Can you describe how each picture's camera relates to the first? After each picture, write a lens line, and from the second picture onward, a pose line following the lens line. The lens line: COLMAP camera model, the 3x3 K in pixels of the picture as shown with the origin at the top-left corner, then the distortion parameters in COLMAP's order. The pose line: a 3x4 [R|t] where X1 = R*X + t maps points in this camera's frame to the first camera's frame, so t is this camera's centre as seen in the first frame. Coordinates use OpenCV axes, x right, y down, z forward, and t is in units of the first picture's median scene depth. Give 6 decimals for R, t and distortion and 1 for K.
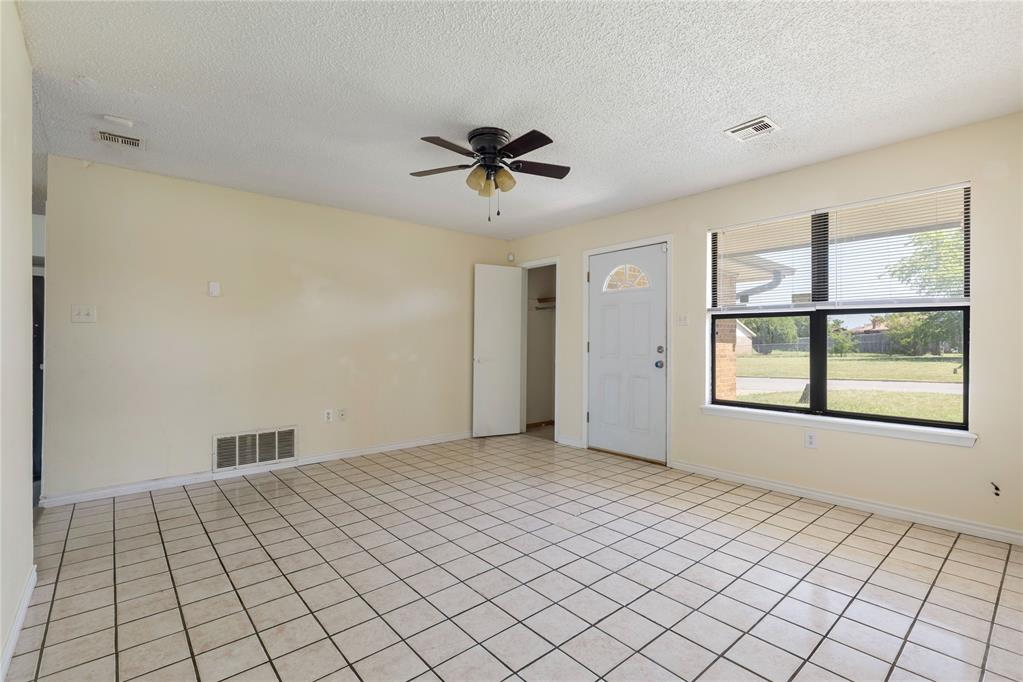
lens RADIAL K [[462.6, 0, 507.3], [0, 462.6, 335.2], [0, 0, 1]] dist [0.004160, 0.000057]
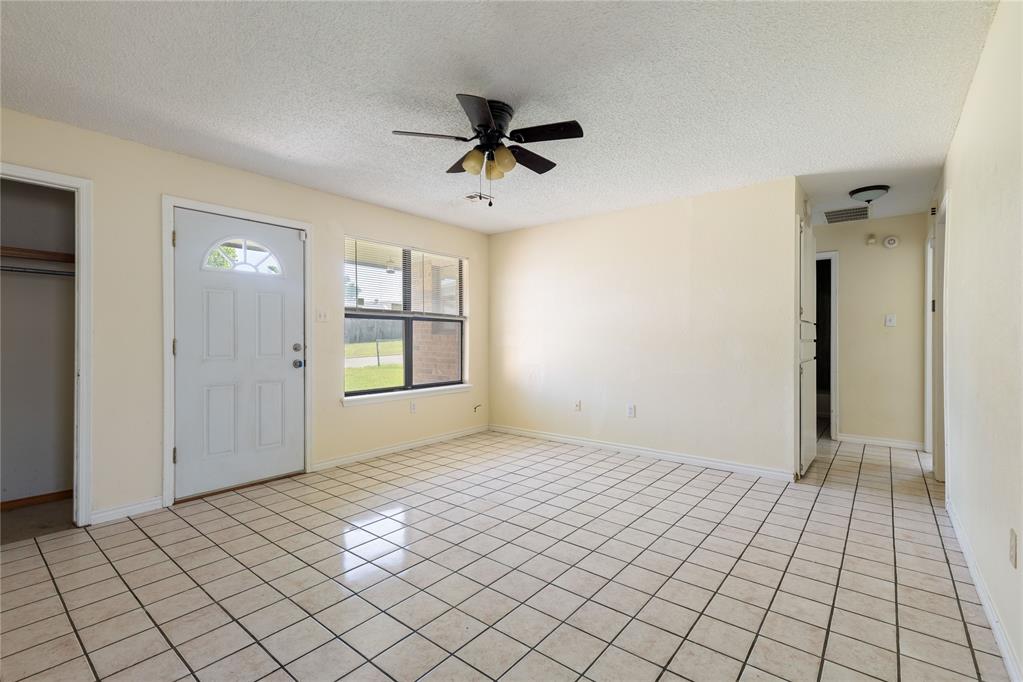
lens RADIAL K [[462.6, 0, 507.3], [0, 462.6, 335.2], [0, 0, 1]] dist [0.004160, 0.000057]
pose [[-0.178728, 0.006461, 0.983877, -0.796314], [-0.014258, 0.999856, -0.009156, 0.011826], [-0.983795, -0.015664, -0.178610, 0.957776]]
